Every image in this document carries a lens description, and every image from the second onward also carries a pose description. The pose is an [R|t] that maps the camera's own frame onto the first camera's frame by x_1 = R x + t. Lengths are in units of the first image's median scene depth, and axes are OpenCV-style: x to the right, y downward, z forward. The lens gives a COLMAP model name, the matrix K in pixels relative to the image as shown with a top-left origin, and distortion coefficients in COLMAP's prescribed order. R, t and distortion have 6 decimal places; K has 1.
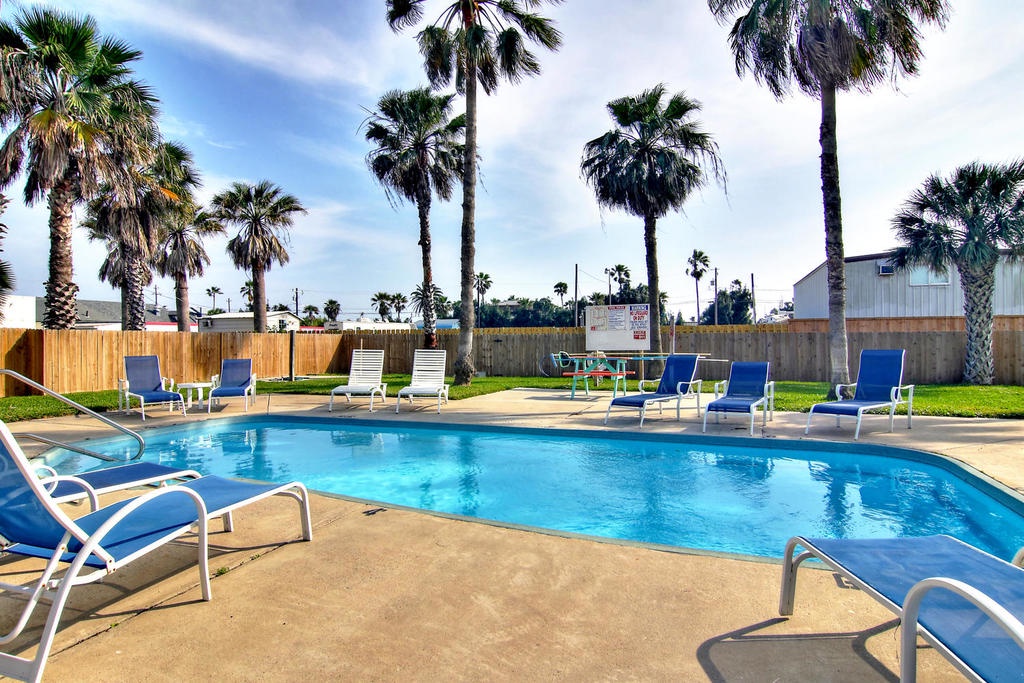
lens RADIAL K [[567.1, 0, 517.7], [0, 567.1, 343.7], [0, 0, 1]] dist [-0.013006, -0.006791]
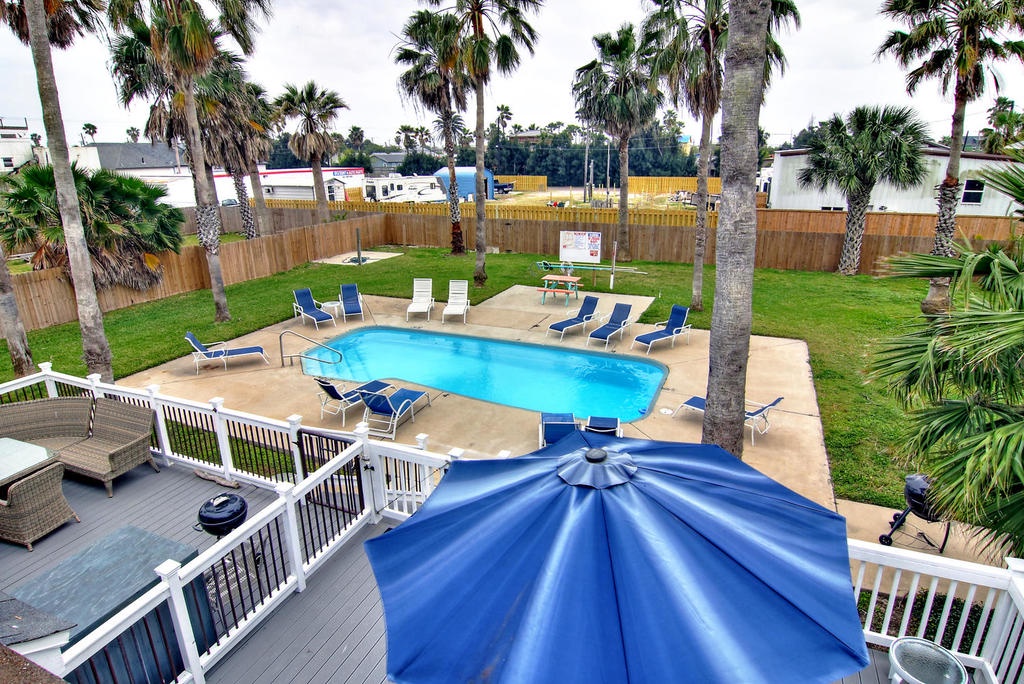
lens RADIAL K [[567.1, 0, 516.4], [0, 567.1, 349.6], [0, 0, 1]] dist [-0.013006, -0.006791]
pose [[0.998770, 0.007503, -0.049002, 0.057839], [0.009366, 0.942111, 0.335169, -0.196691], [0.048680, -0.335216, 0.940883, -0.370360]]
